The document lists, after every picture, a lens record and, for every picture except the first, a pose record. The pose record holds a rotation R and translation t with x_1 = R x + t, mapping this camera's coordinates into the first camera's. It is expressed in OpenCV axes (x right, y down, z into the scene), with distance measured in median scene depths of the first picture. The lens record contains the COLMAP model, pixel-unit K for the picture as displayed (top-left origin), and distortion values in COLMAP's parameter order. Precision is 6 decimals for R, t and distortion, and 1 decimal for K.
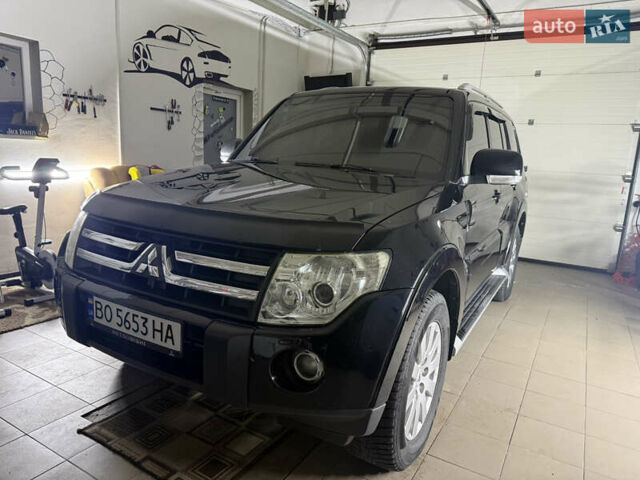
lens RADIAL K [[476.7, 0, 320.0], [0, 476.7, 240.0], [0, 0, 1]] dist [-0.039975, -0.001906]
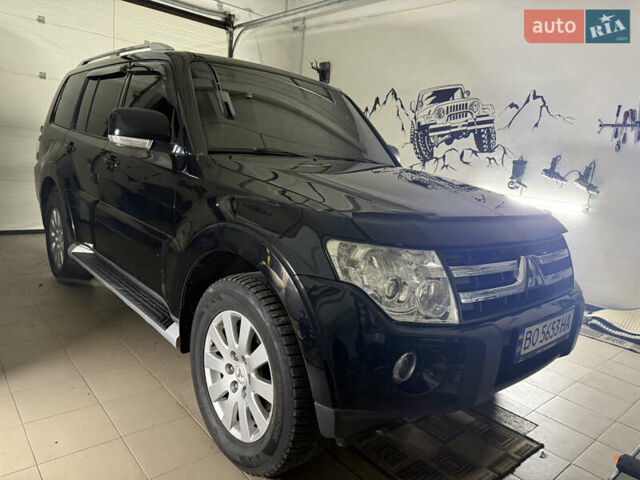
lens RADIAL K [[445.3, 0, 320.0], [0, 445.3, 240.0], [0, 0, 1]] dist [0.017800, -0.005372]
pose [[0.317286, -0.196071, 0.927839, -1.471799], [0.088364, 0.980249, 0.176929, -0.251321], [-0.944204, 0.025850, 0.328345, 1.171844]]
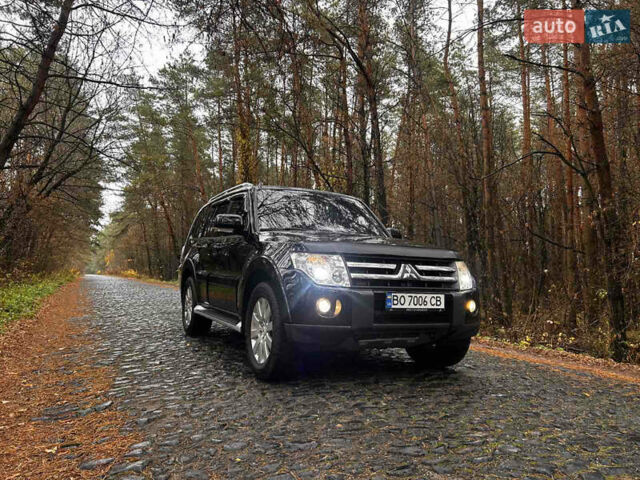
lens RADIAL K [[482.1, 0, 320.0], [0, 482.1, 240.0], [0, 0, 1]] dist [0.011984, -0.013573]
pose [[0.559274, 0.027496, 0.828527, -2.346613], [0.141587, 0.981596, -0.128150, 0.125755], [-0.816802, 0.188980, 0.545088, 0.188802]]
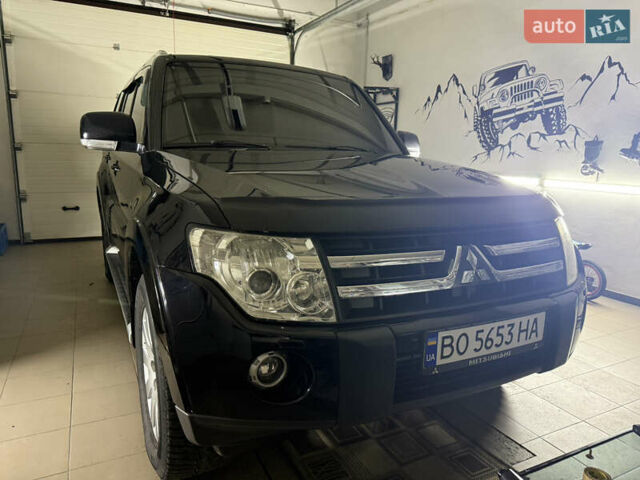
lens RADIAL K [[449.3, 0, 318.9], [0, 449.3, 233.5], [0, 0, 1]] dist [0.003017, 0.006730]
pose [[0.531827, -0.184707, 0.826465, -1.222891], [0.144006, 0.981436, 0.126674, -0.161904], [-0.834519, 0.051647, 0.548553, 0.823110]]
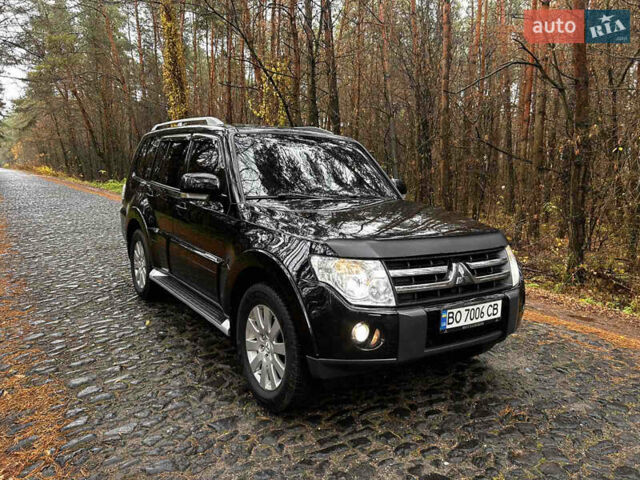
lens RADIAL K [[482.1, 0, 320.0], [0, 482.1, 240.0], [0, 0, 1]] dist [0.011984, -0.013573]
pose [[0.436657, -0.166118, 0.884158, -1.995580], [0.147130, 0.982758, 0.111980, -0.317000], [-0.887515, 0.081189, 0.453569, 0.727331]]
